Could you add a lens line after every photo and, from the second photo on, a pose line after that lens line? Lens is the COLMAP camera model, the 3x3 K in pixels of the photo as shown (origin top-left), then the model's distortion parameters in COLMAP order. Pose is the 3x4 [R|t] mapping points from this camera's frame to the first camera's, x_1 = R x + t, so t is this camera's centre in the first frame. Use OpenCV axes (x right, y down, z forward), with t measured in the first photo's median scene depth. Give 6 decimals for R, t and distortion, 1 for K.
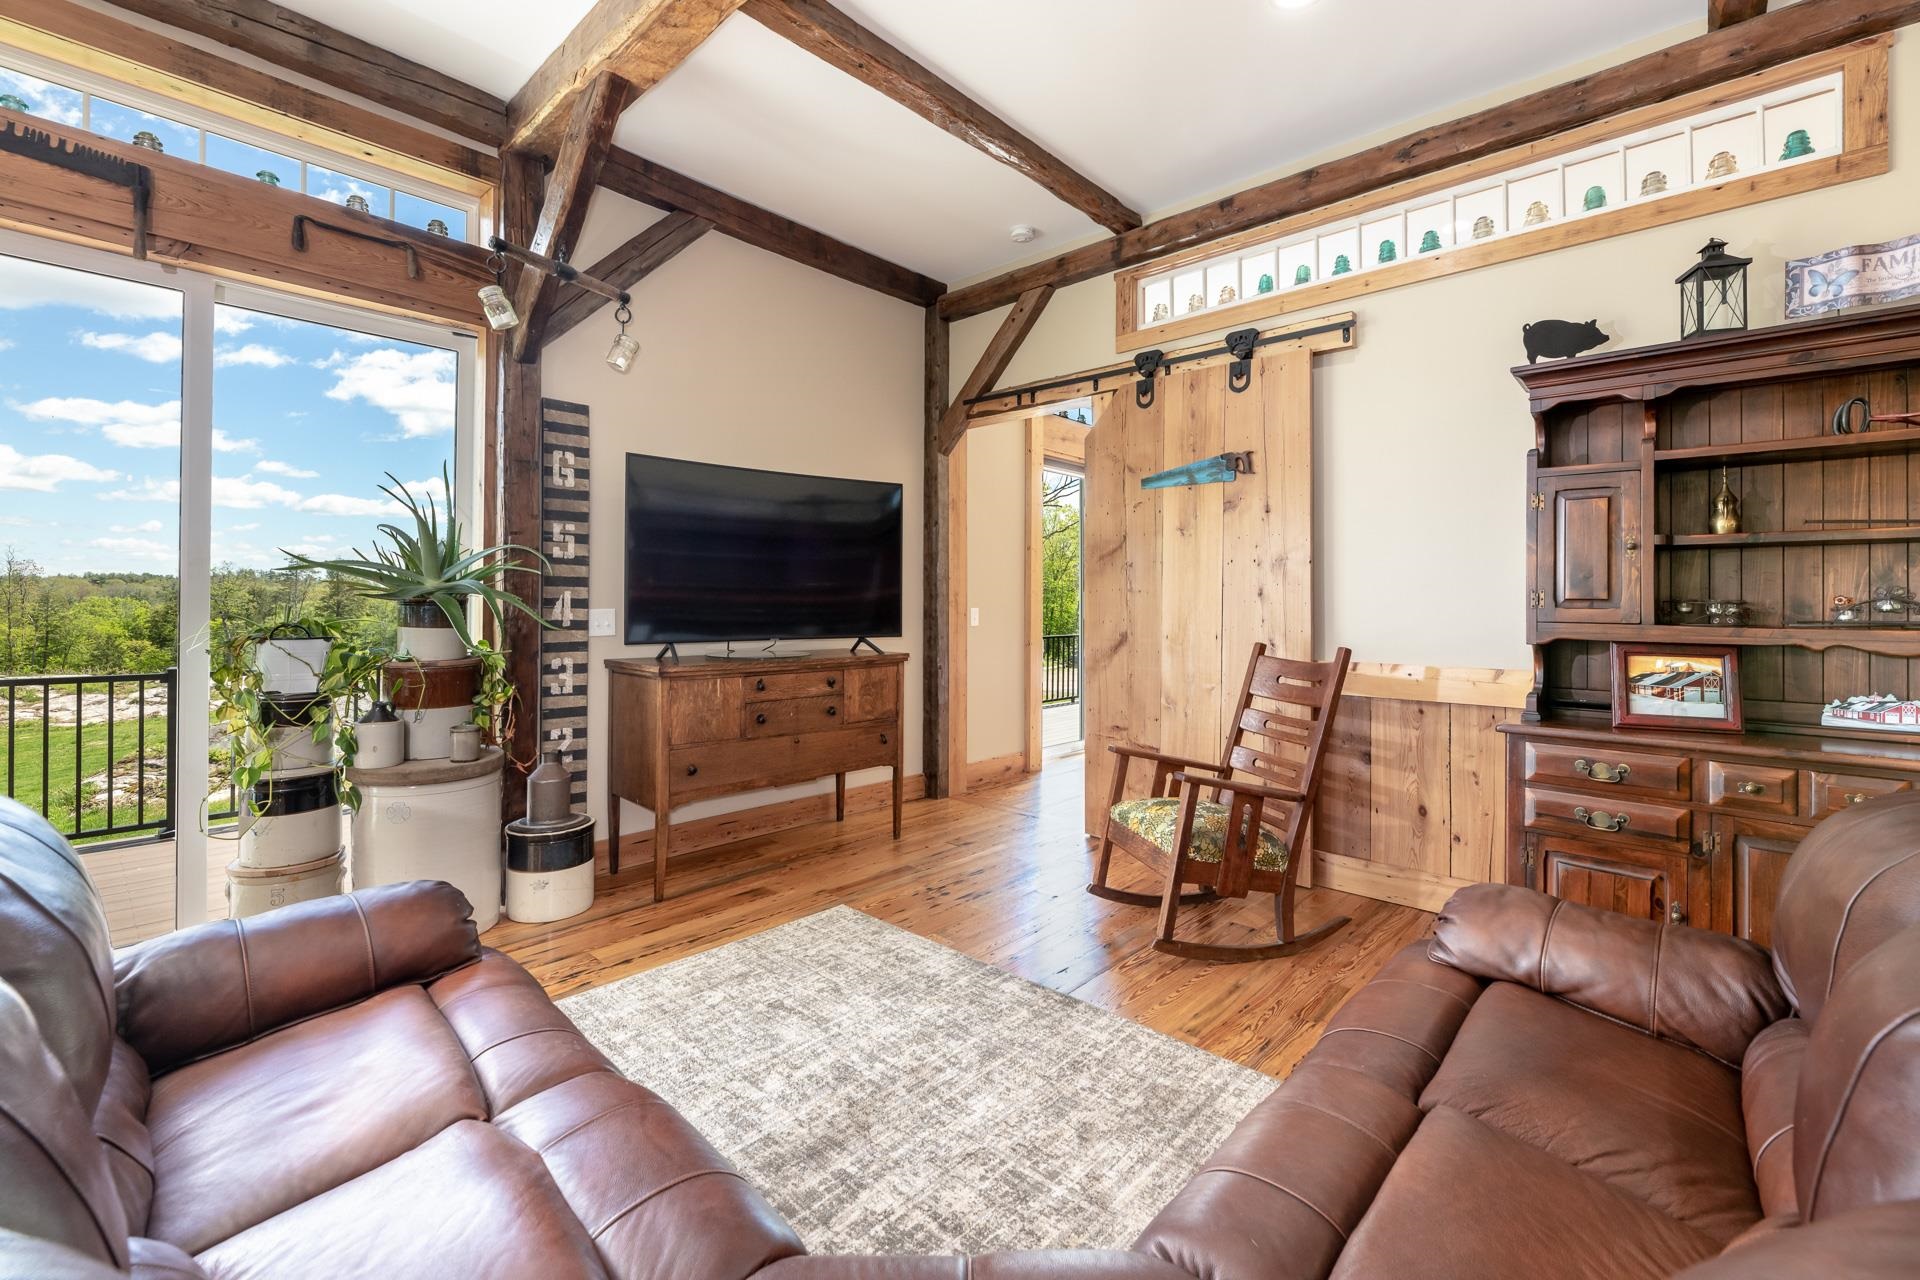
lens RADIAL K [[823.5, 0, 972.8], [0, 823.5, 590.9], [0, 0, 1]] dist [0.003642, 0.000471]
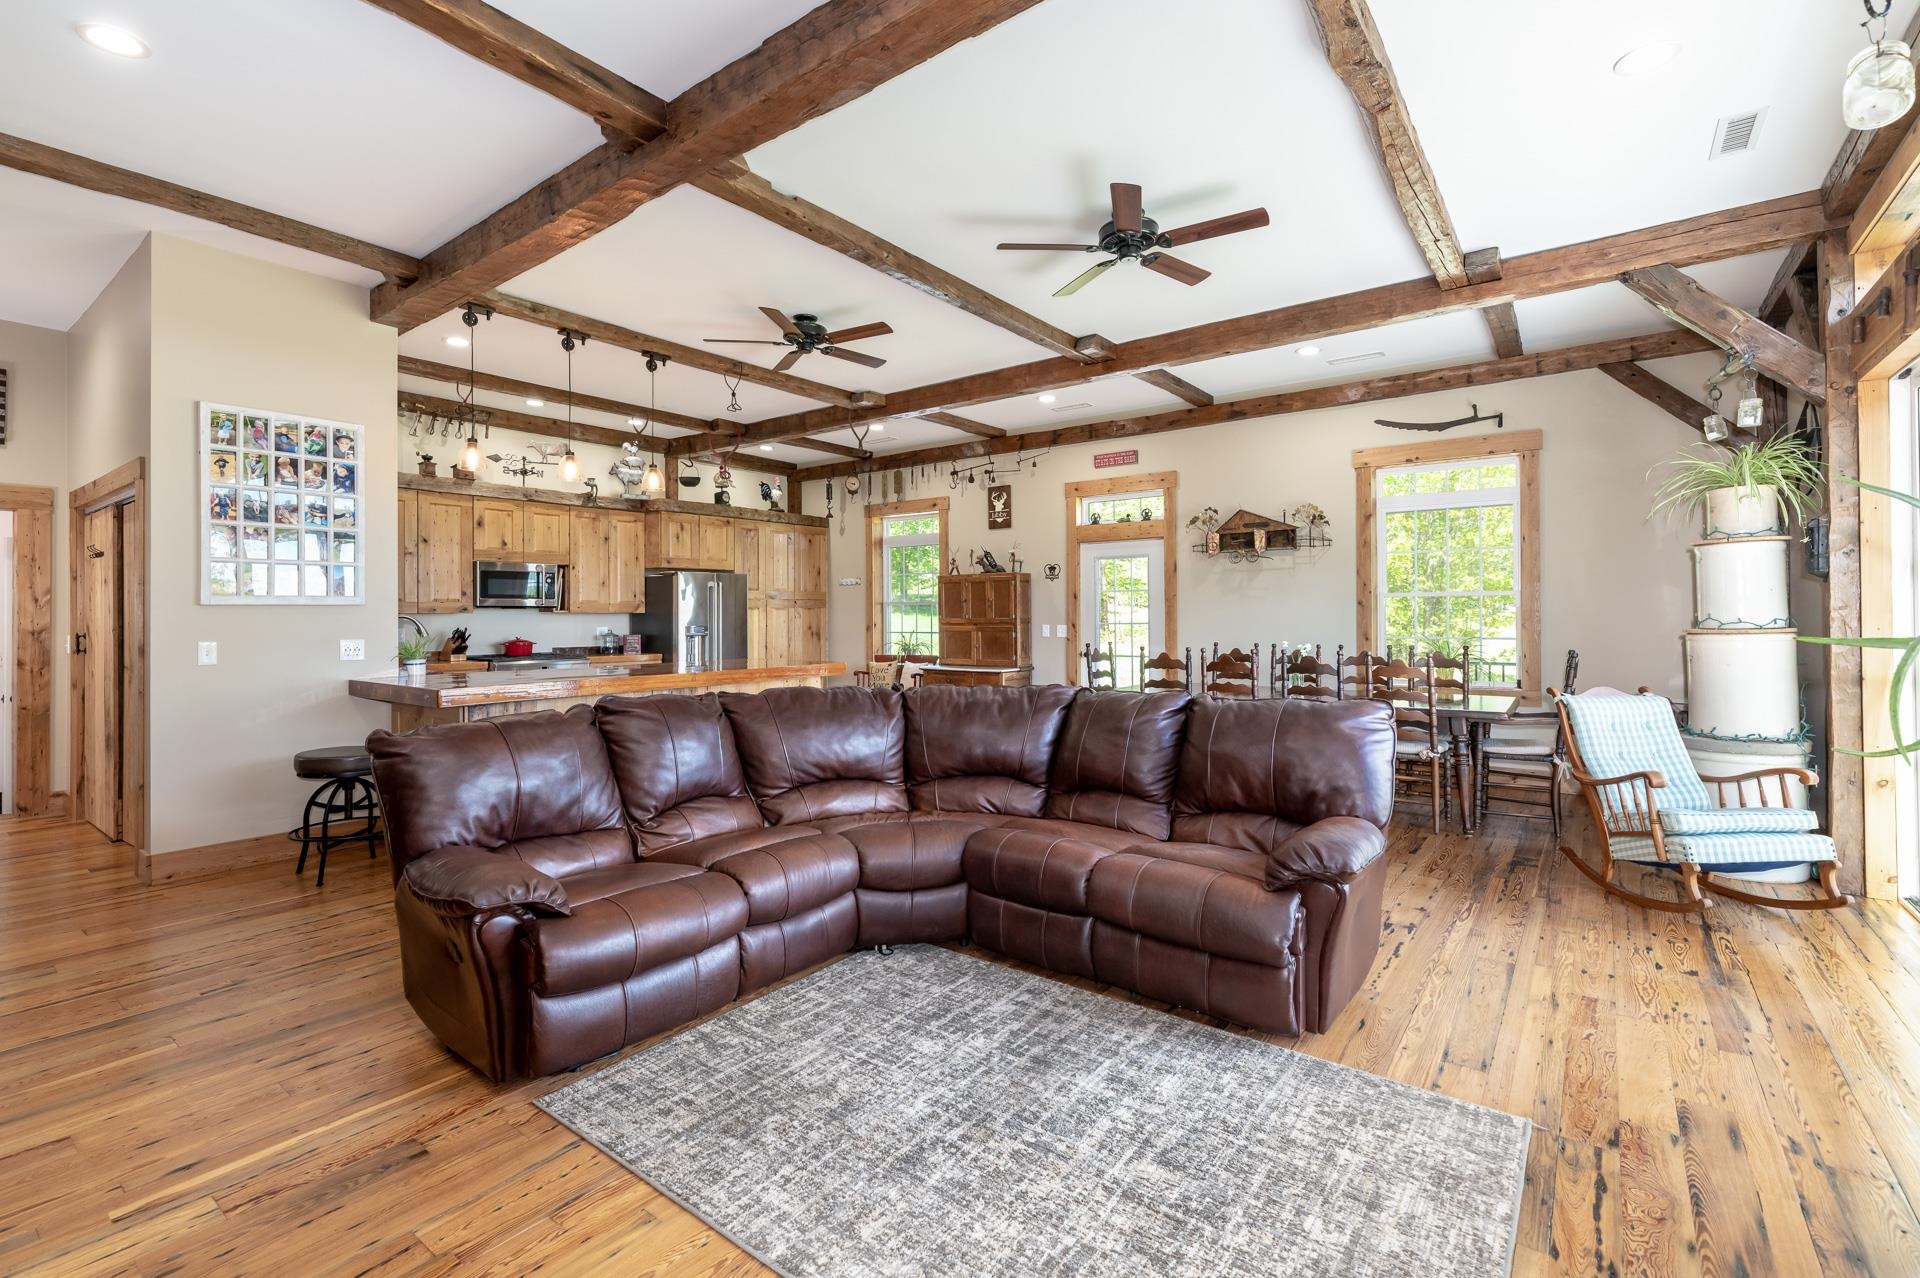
lens RADIAL K [[852.6, 0, 929.1], [0, 852.6, 614.8], [0, 0, 1]] dist [0.000774, -0.000704]
pose [[-0.998185, 0.000700, -0.060222, 0.037160], [0.001470, 0.999918, -0.012747, -0.005297], [0.060208, -0.012812, -0.998104, 1.240315]]
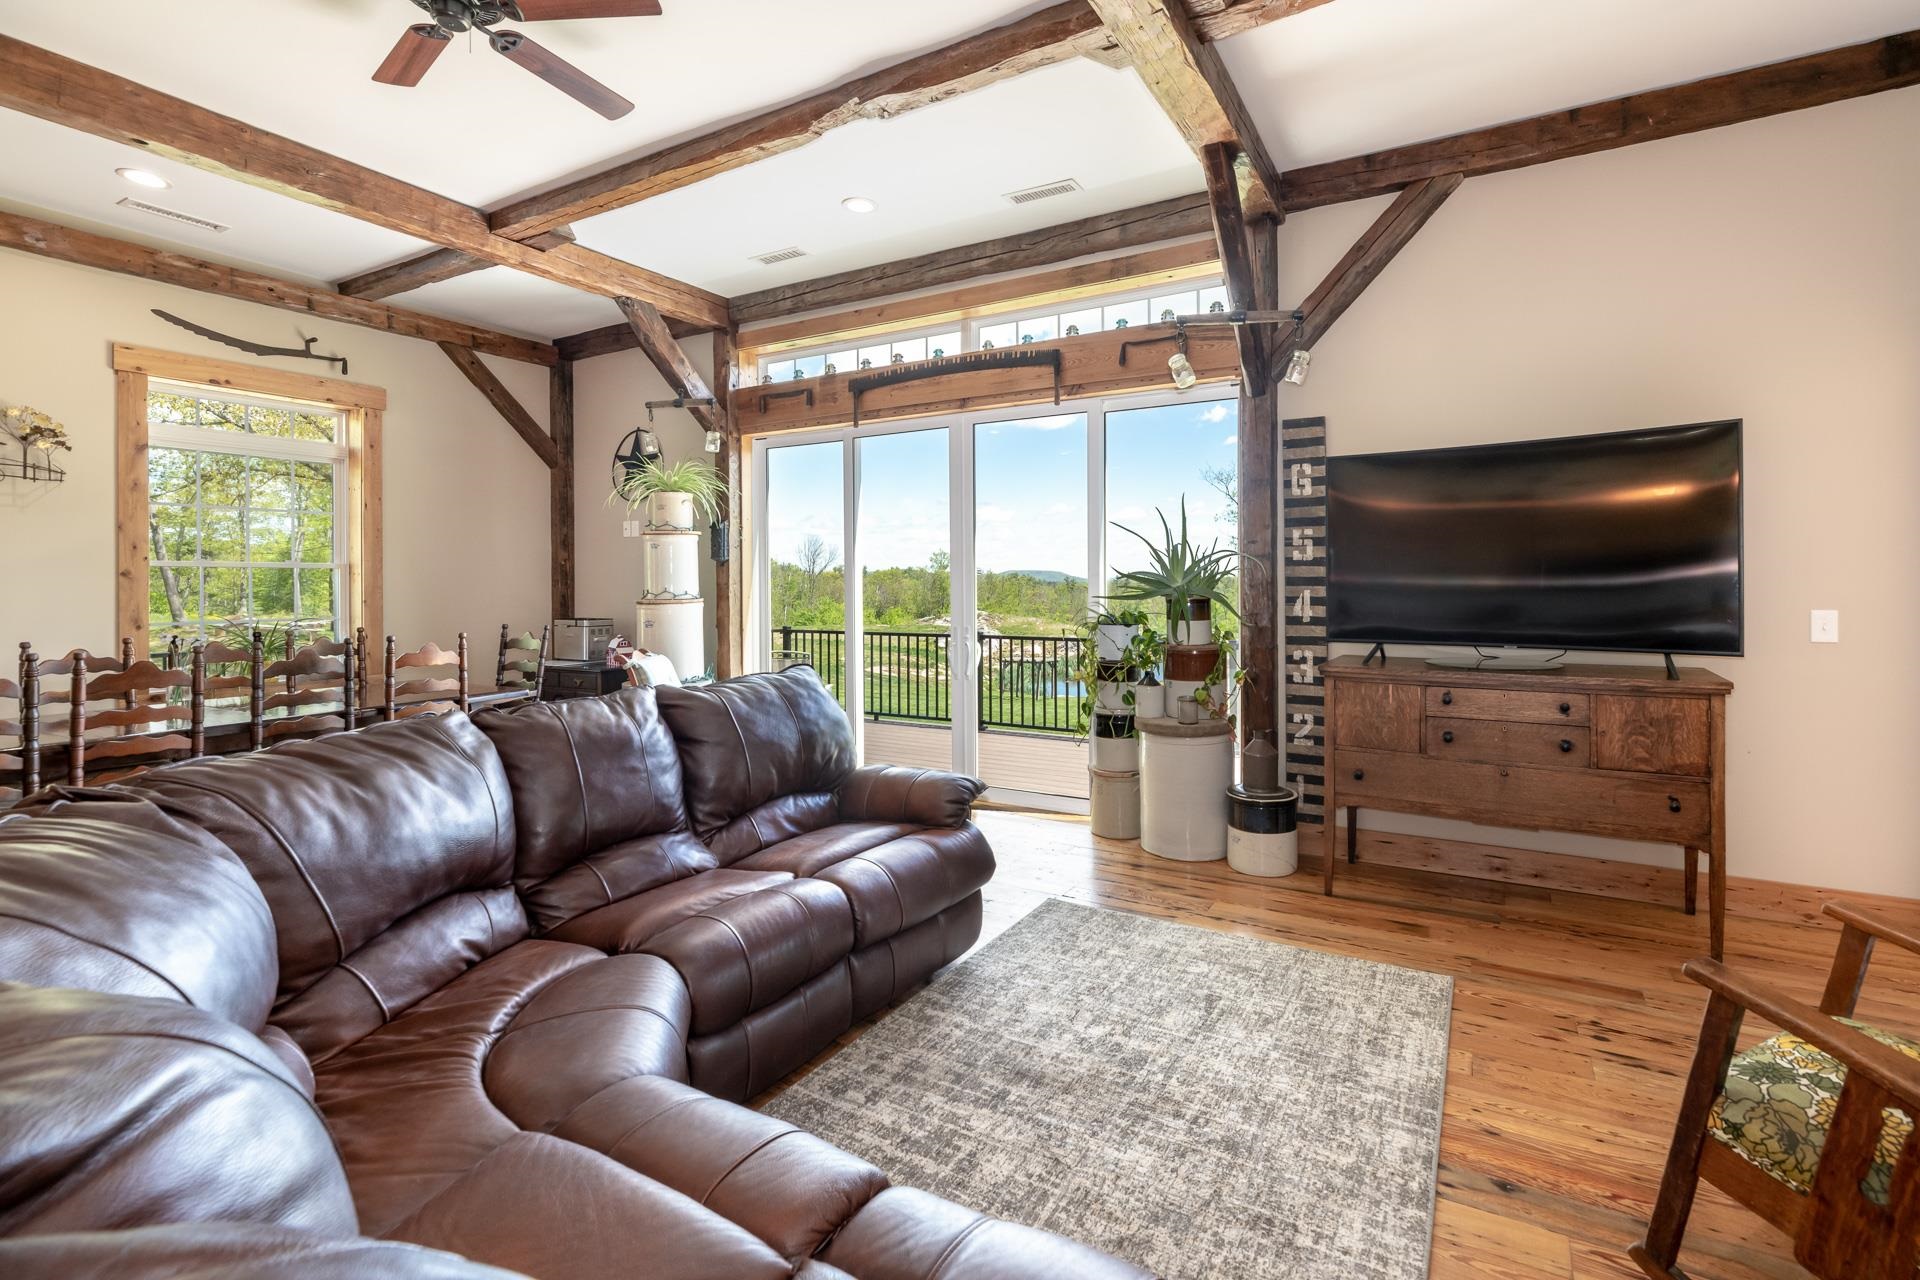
lens RADIAL K [[851.7, 0, 1045.0], [0, 851.7, 580.0], [0, 0, 1]] dist [-0.007186, 0.003622]
pose [[0.243547, -0.009855, -0.969839, 0.537639], [0.017826, 0.999825, -0.005684, -0.013153], [0.969725, -0.015904, 0.243680, 0.394098]]
